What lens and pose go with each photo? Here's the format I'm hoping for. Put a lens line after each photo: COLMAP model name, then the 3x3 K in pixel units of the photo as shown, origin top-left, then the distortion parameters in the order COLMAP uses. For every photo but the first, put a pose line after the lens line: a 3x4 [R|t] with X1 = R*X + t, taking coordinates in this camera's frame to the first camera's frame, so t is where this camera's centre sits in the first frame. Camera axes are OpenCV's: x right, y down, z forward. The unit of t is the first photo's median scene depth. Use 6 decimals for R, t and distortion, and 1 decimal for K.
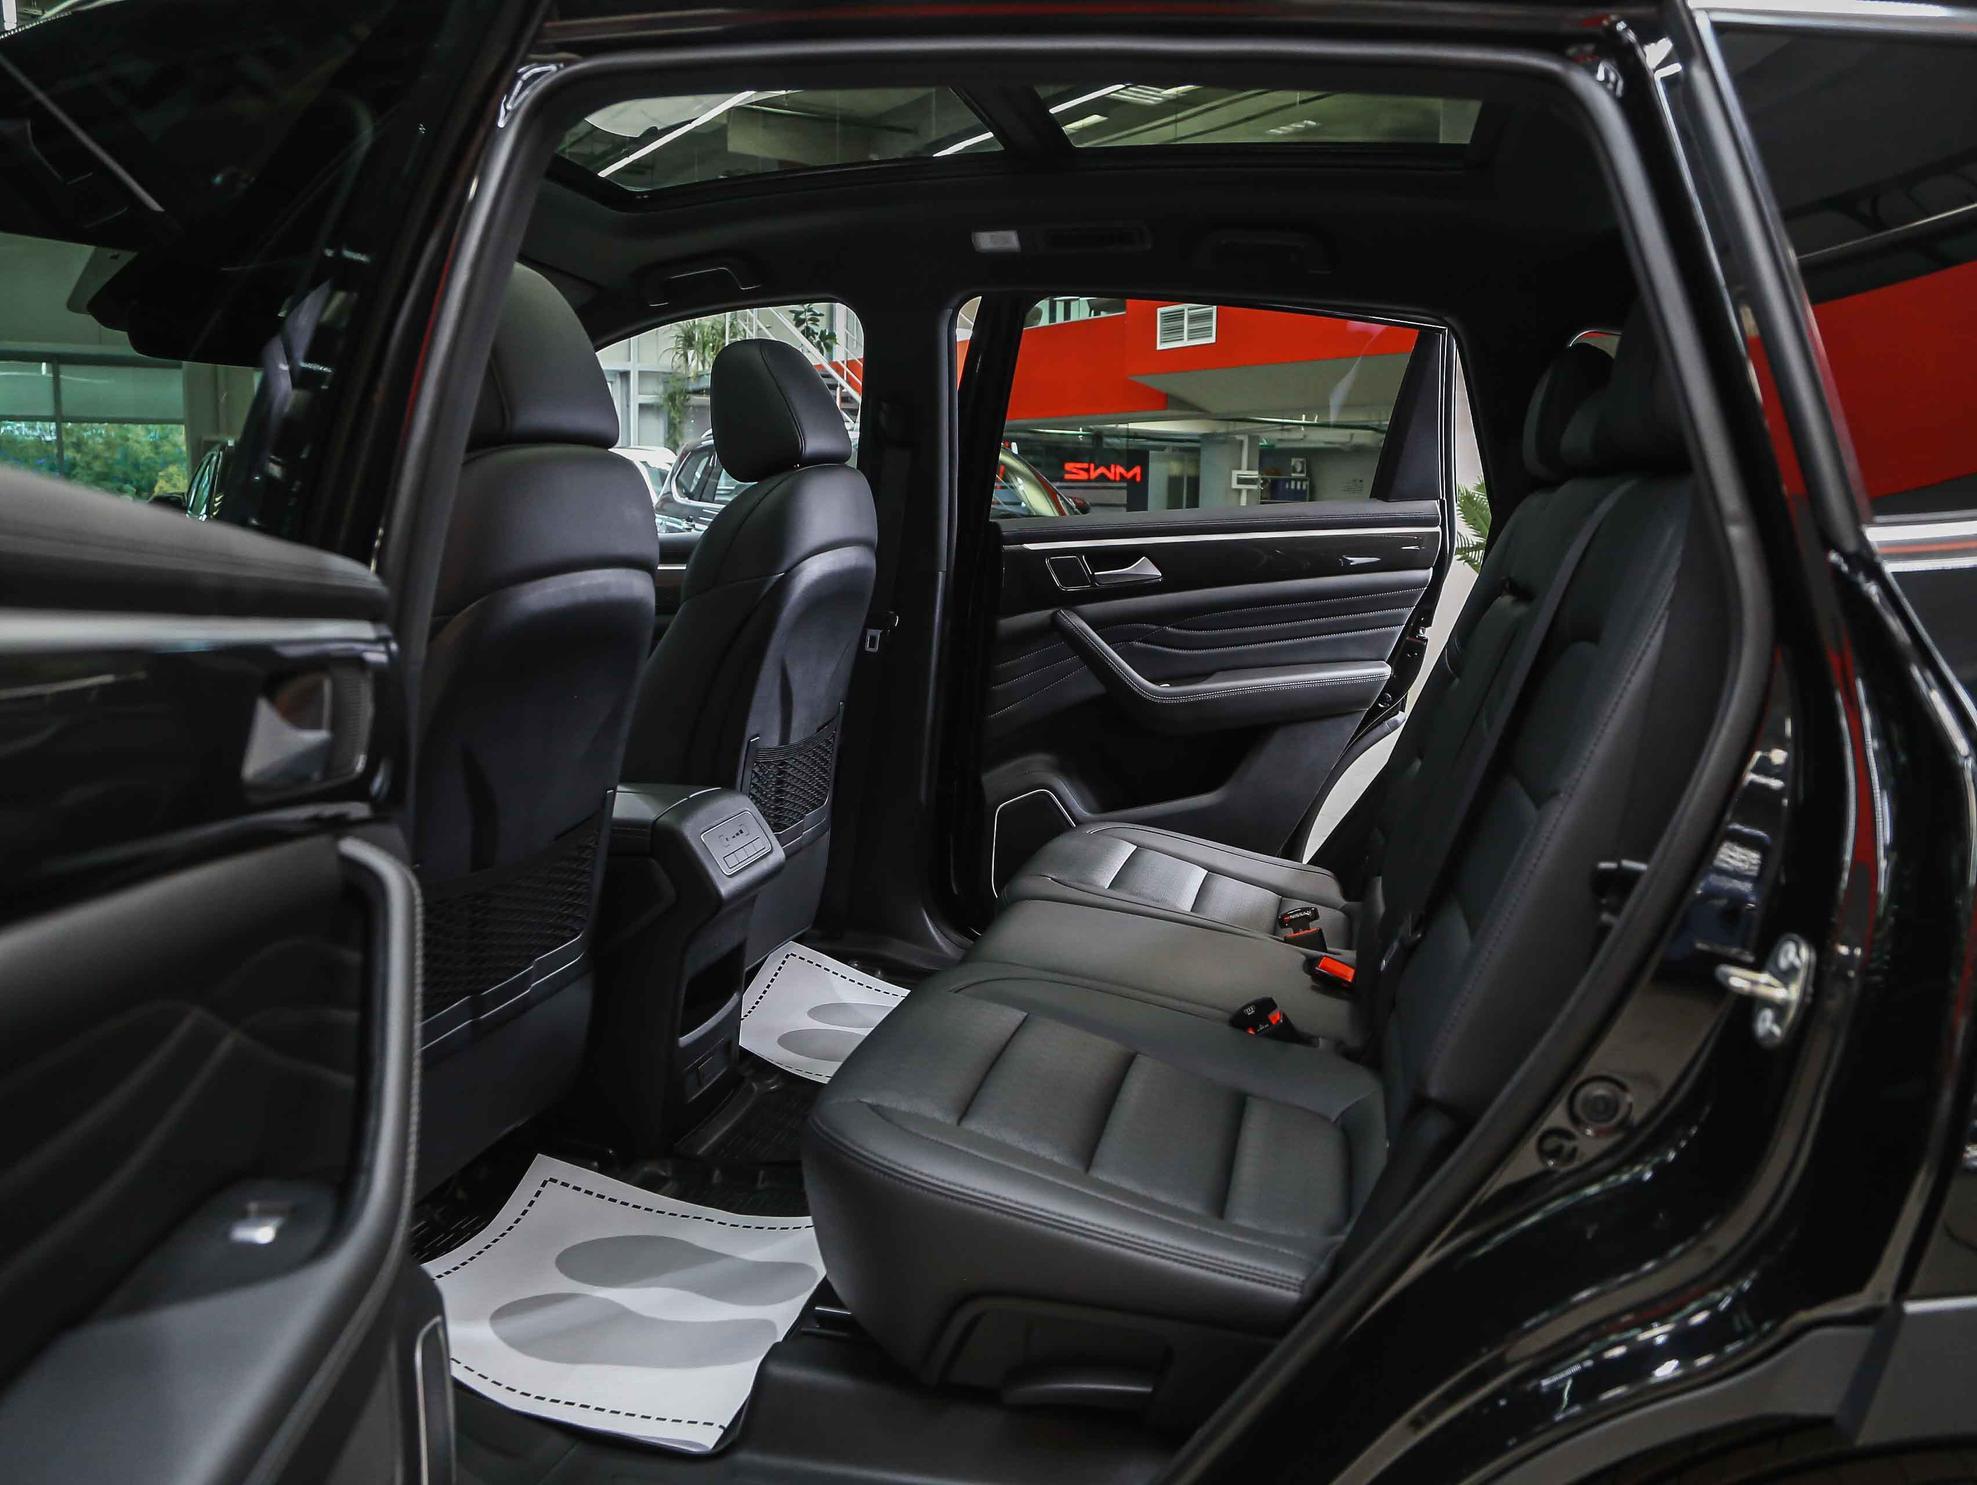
lens RADIAL K [[1546.0, 0, 989.2], [0, 1546.0, 750.6], [0, 0, 1]] dist [-0.121379, 0.079414]
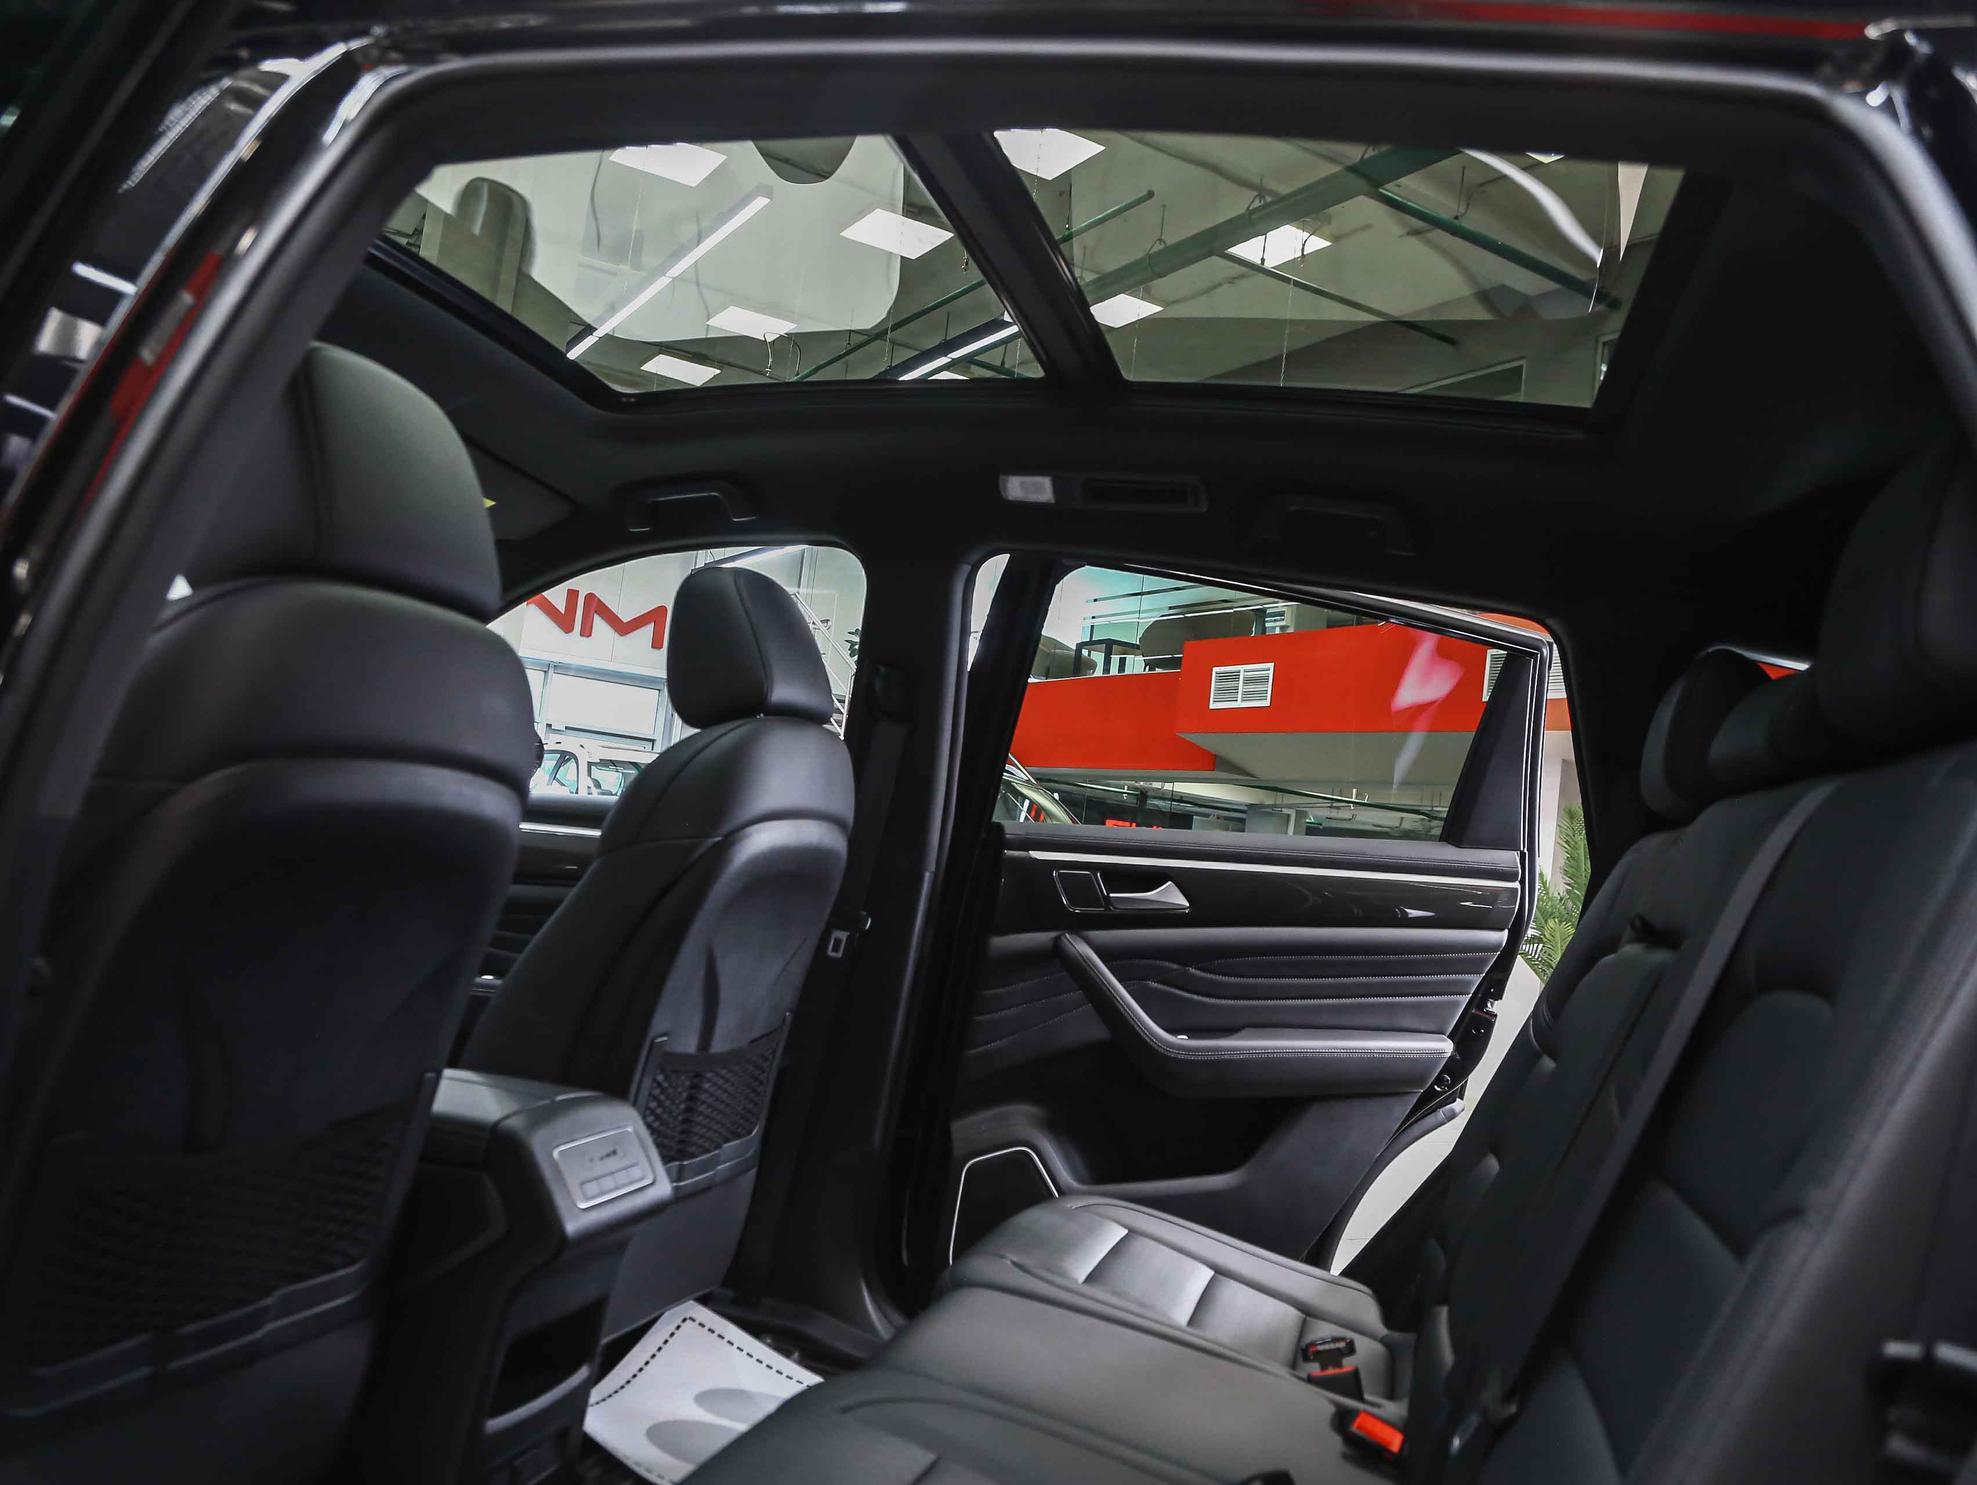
lens RADIAL K [[1546.0, 0, 989.2], [0, 1546.0, 750.6], [0, 0, 1]] dist [-0.121379, 0.079414]
pose [[0.994131, 0.102258, -0.035317, 0.027251], [-0.107631, 0.967850, -0.227338, 0.009119], [0.010935, 0.229805, 0.973175, 0.176736]]
